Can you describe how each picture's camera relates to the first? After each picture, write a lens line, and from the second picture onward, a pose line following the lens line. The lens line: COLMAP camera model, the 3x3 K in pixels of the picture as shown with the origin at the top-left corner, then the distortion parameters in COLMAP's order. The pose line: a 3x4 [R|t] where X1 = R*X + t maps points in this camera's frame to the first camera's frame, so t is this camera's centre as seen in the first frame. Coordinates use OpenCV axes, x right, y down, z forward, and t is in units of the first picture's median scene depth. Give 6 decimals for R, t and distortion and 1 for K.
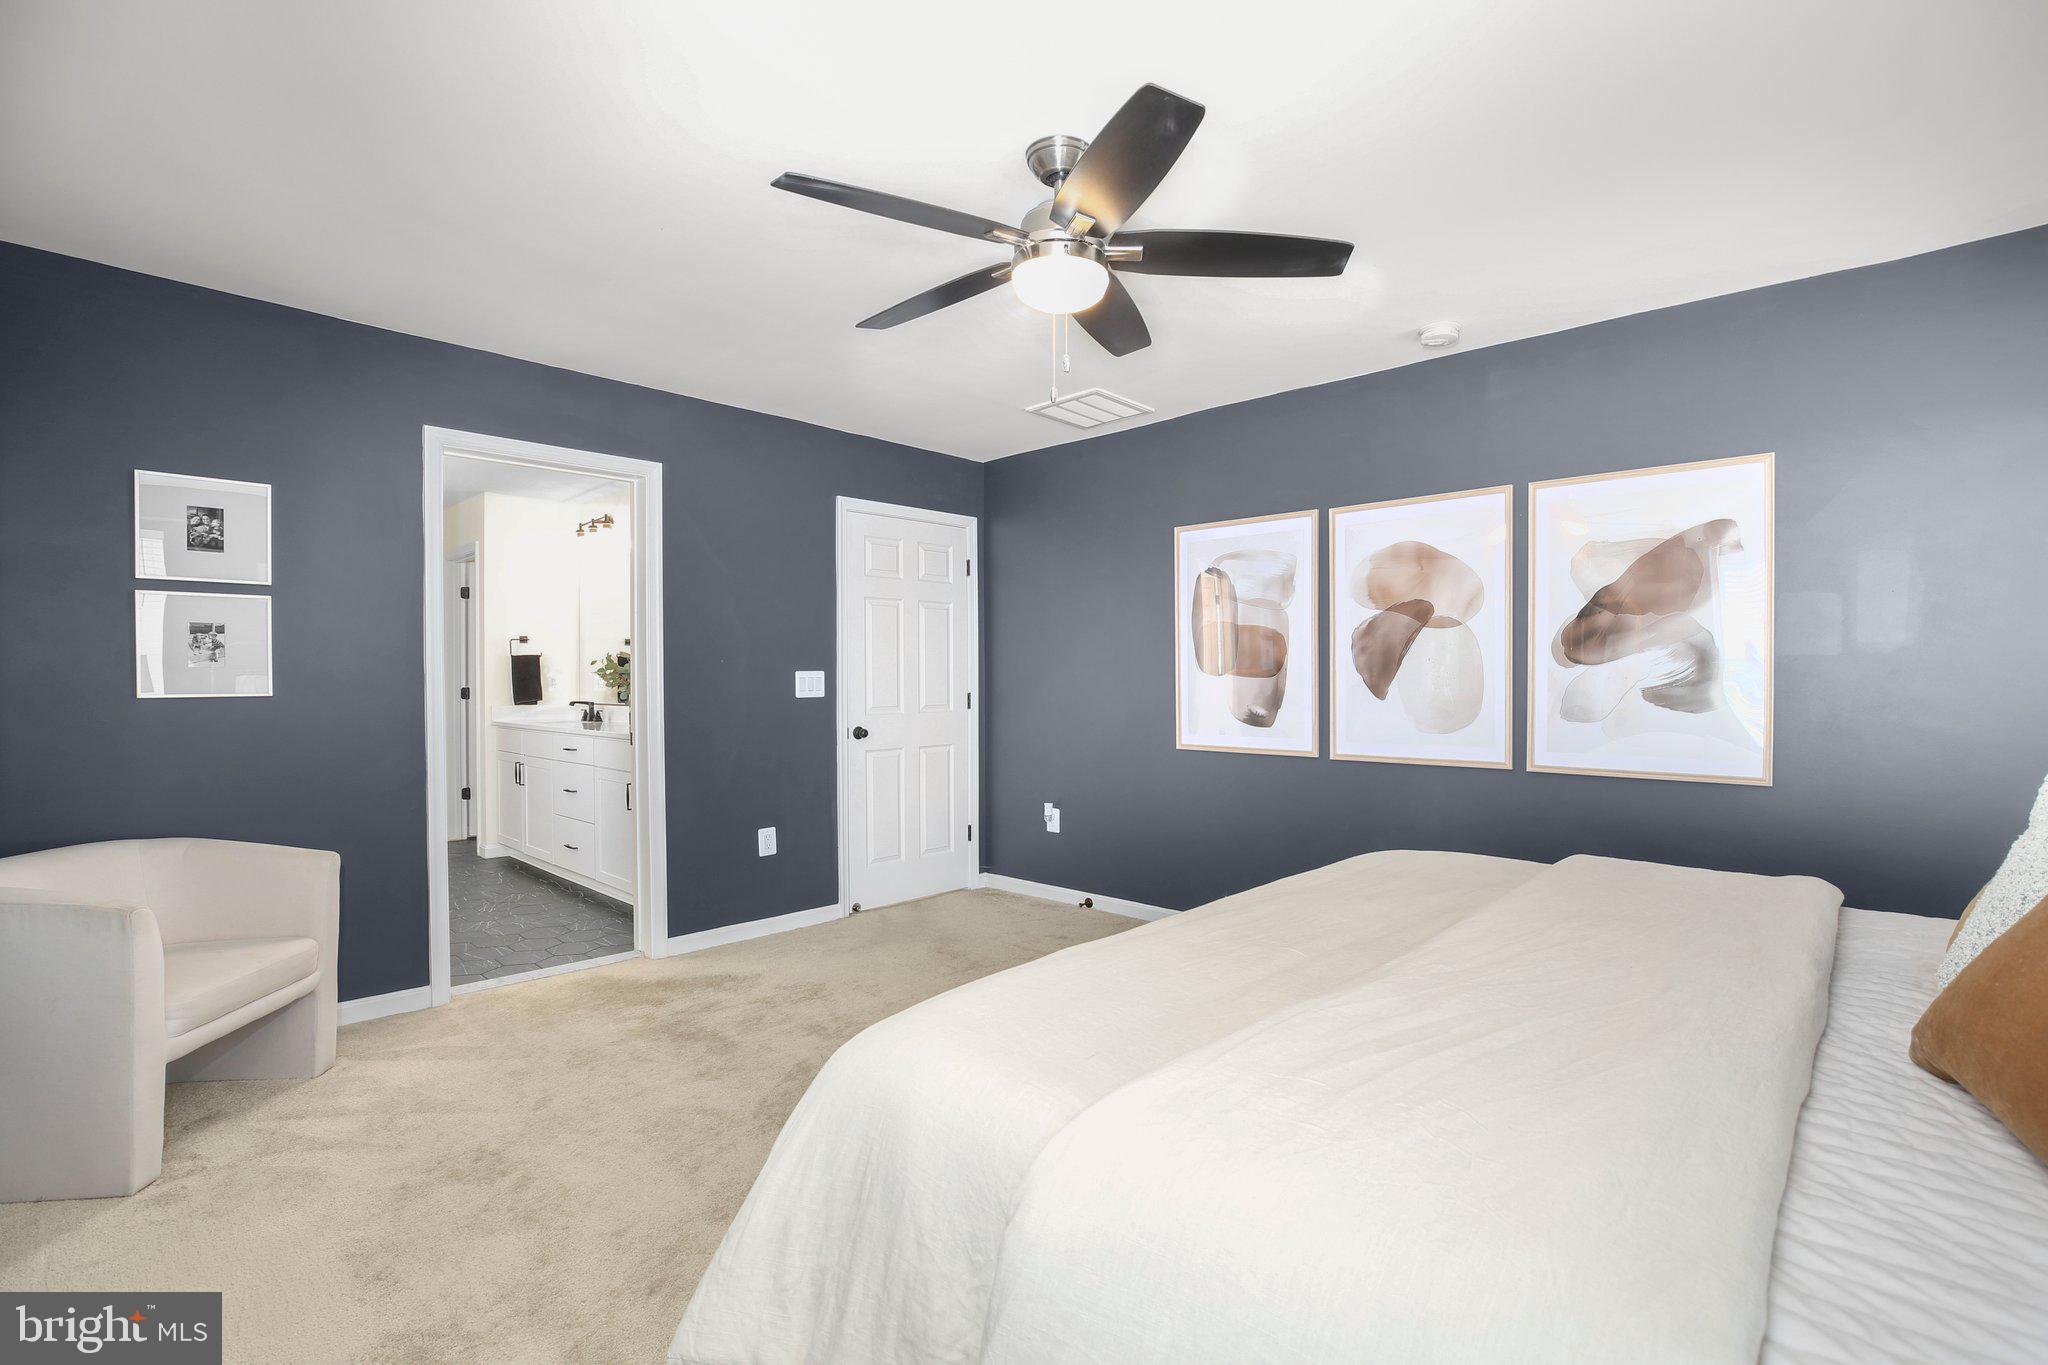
lens RADIAL K [[937.2, 0, 1034.2], [0, 937.2, 687.7], [0, 0, 1]] dist [-0.043190, 0.014909]
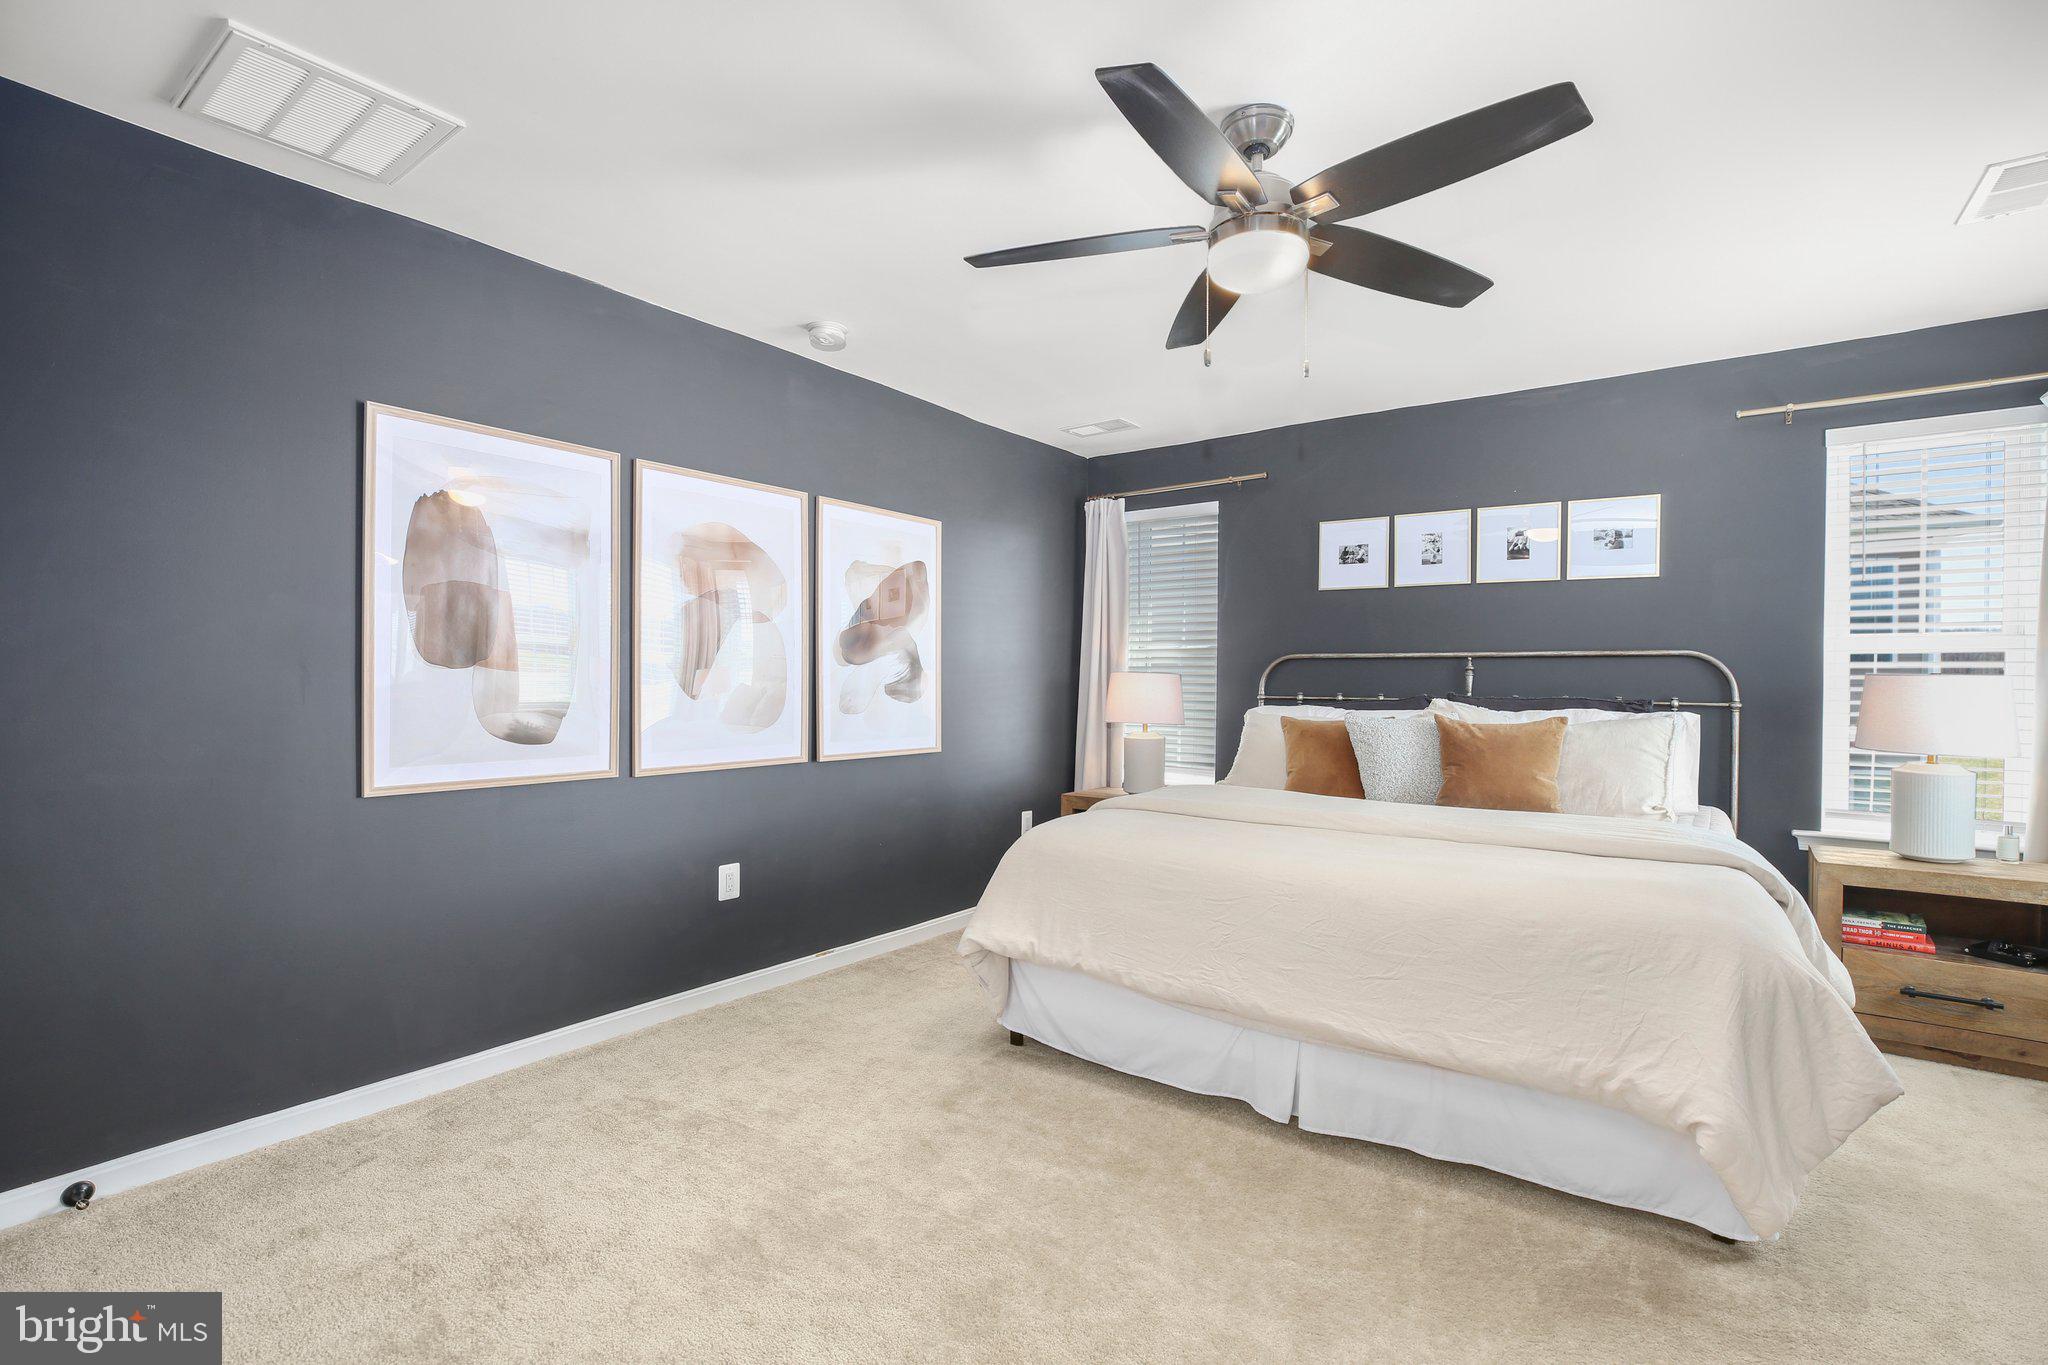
lens RADIAL K [[937.2, 0, 1034.2], [0, 937.2, 687.7], [0, 0, 1]] dist [-0.043190, 0.014909]
pose [[-0.123864, -0.006497, 0.992278, -0.558086], [0.004548, 0.999964, 0.007115, -0.002951], [-0.992289, 0.005394, -0.123830, 0.851133]]
